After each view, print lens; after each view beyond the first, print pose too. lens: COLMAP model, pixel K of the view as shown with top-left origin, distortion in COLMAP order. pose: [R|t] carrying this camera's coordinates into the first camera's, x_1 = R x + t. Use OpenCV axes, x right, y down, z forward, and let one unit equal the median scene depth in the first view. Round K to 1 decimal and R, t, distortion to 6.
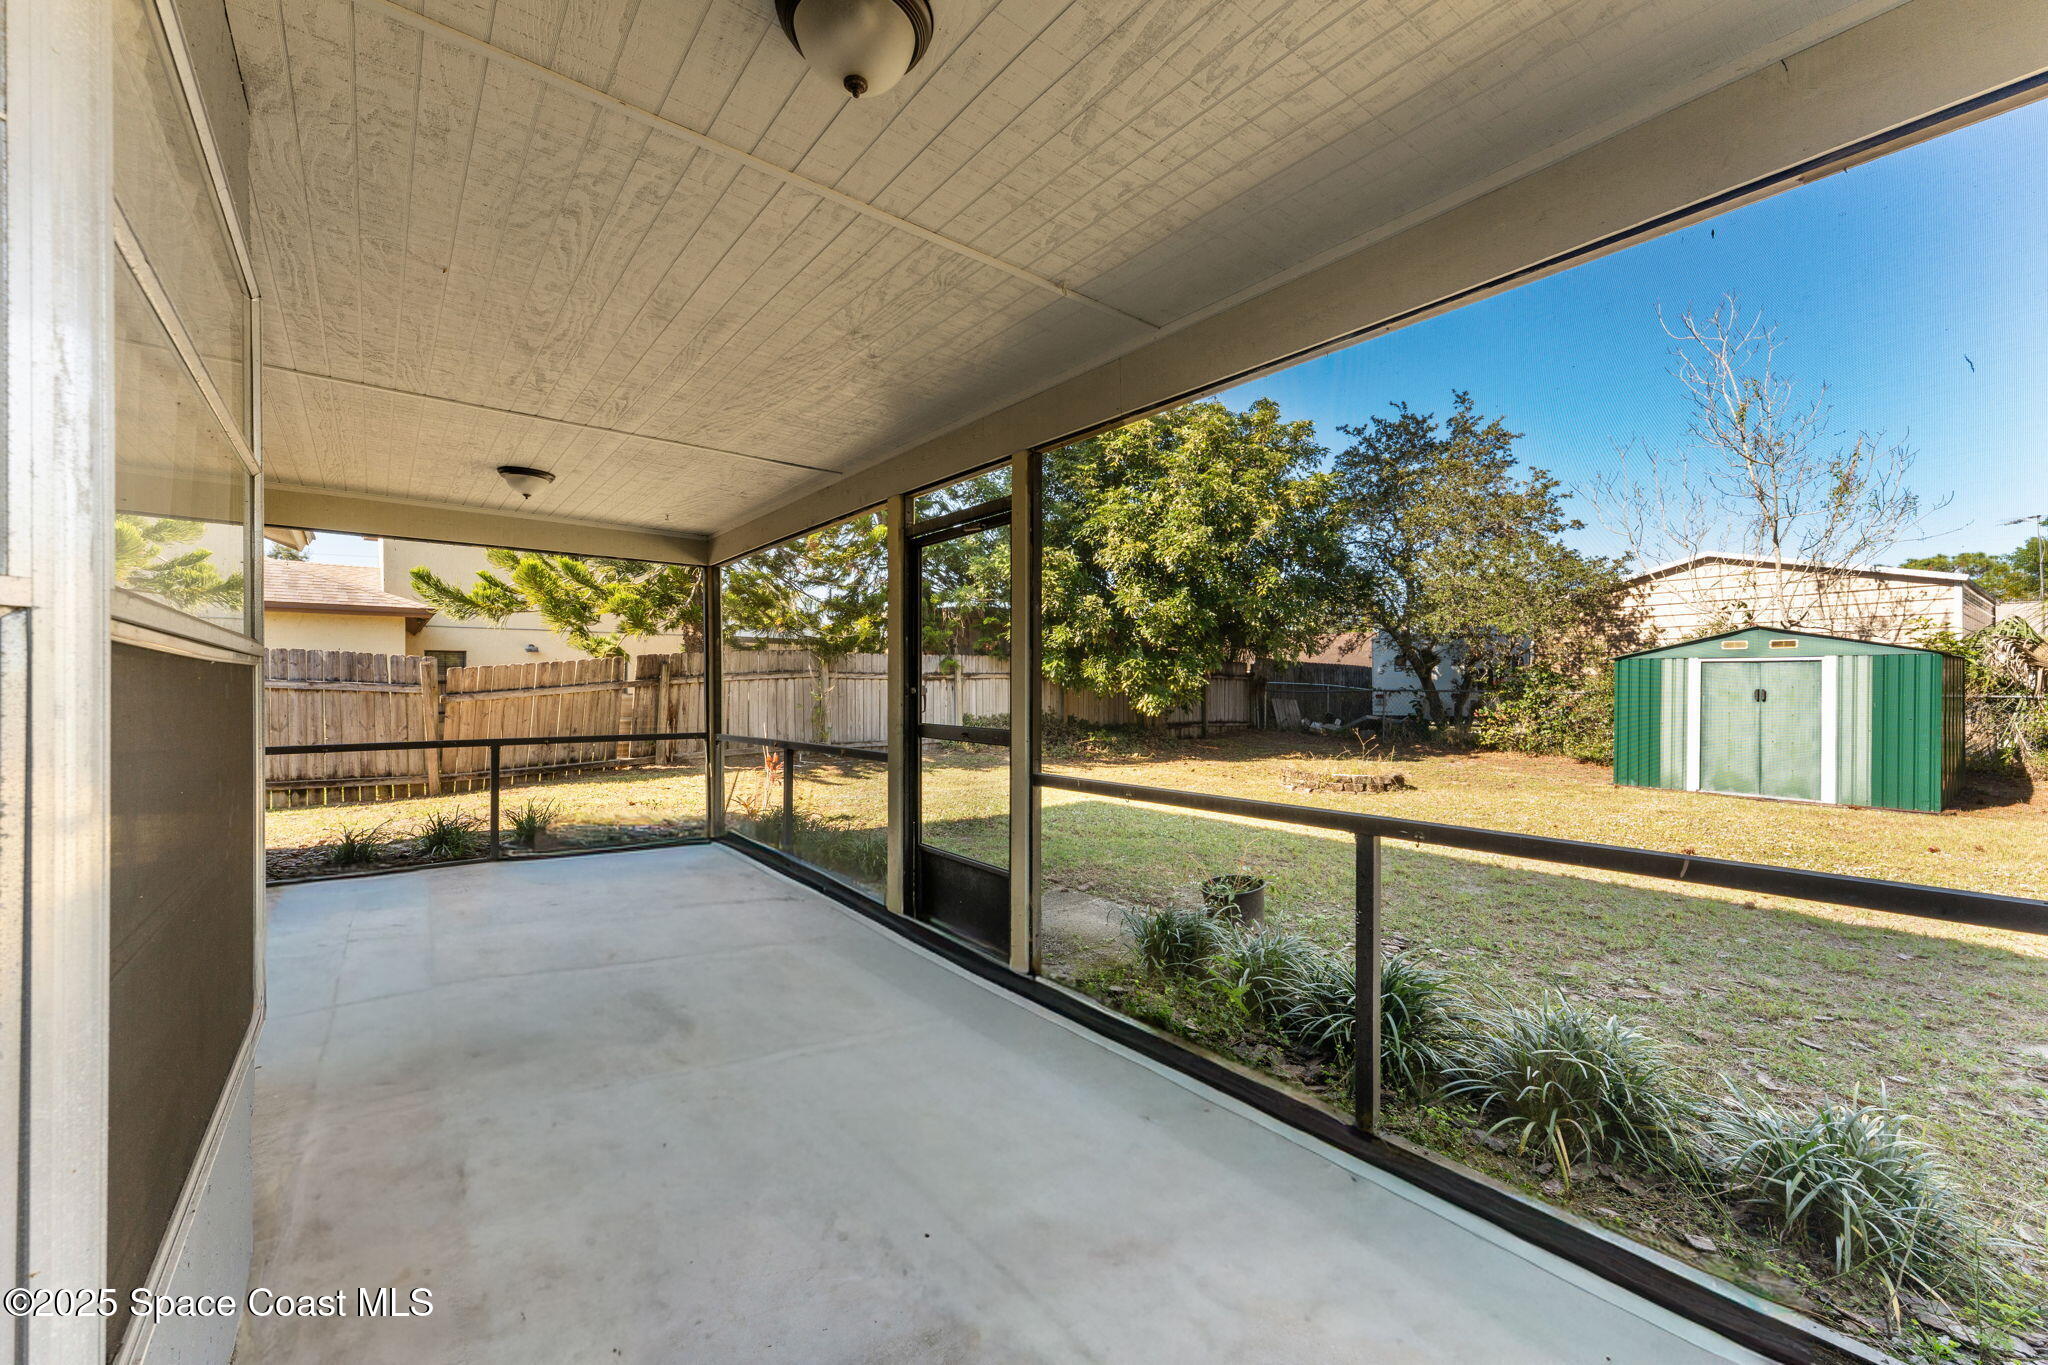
lens RADIAL K [[807.0, 0, 1030.4], [0, 807.0, 690.3], [0, 0, 1]] dist [0.003521, 0.000639]
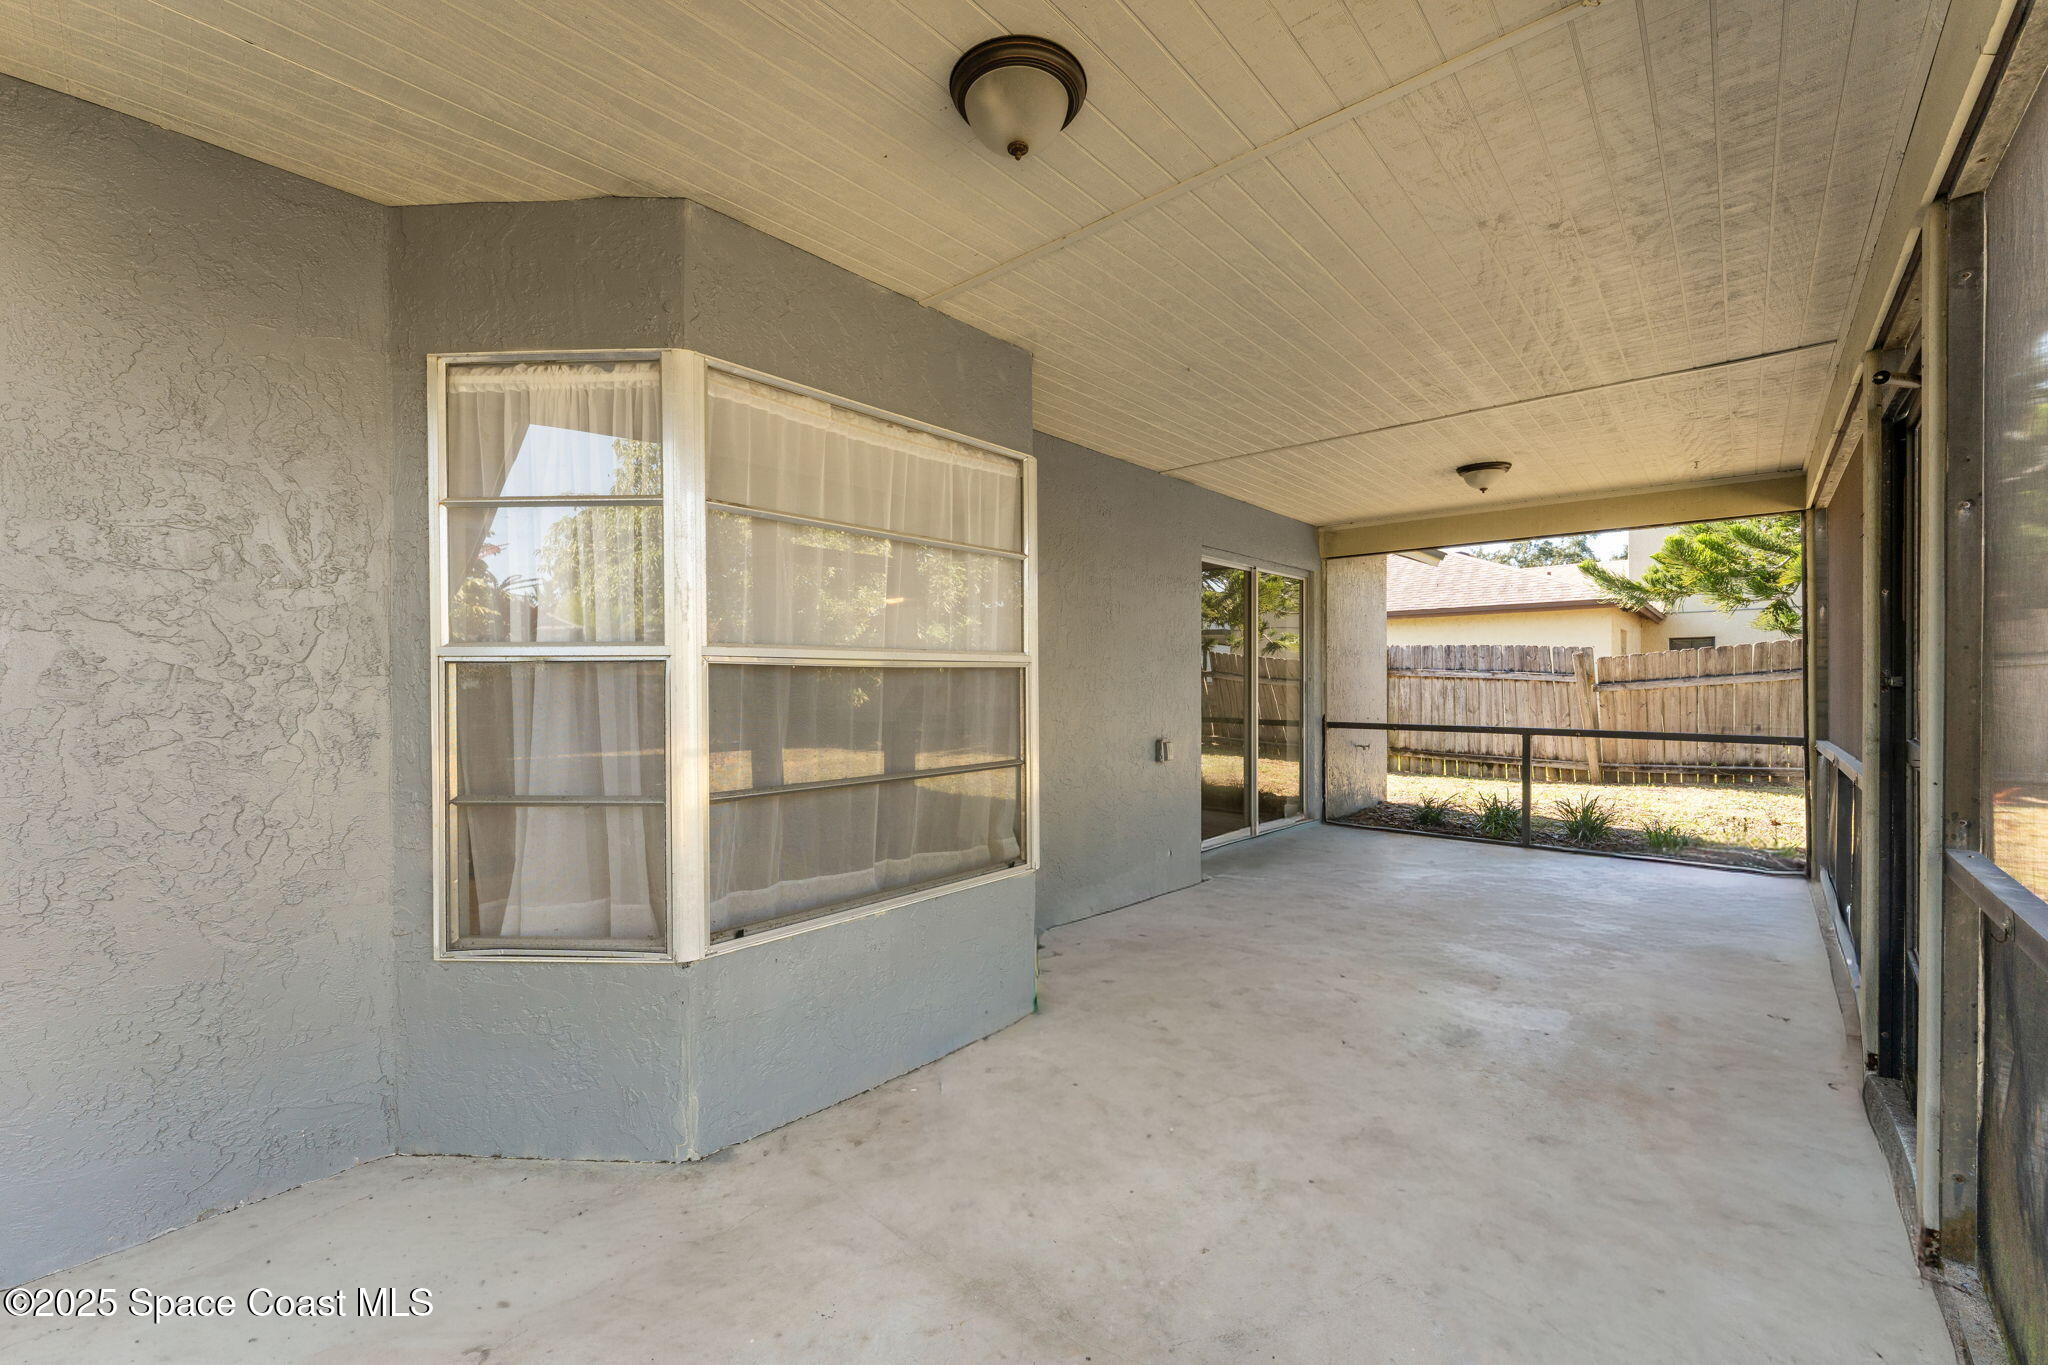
lens RADIAL K [[807.0, 0, 1024.0], [0, 807.0, 683.8], [0, 0, 1]] dist [0.003521, 0.000639]
pose [[0.167068, 0.006625, -0.985923, 0.148045], [-0.000782, 0.999978, 0.006587, -0.000756], [0.985945, -0.000329, 0.167070, 0.131913]]
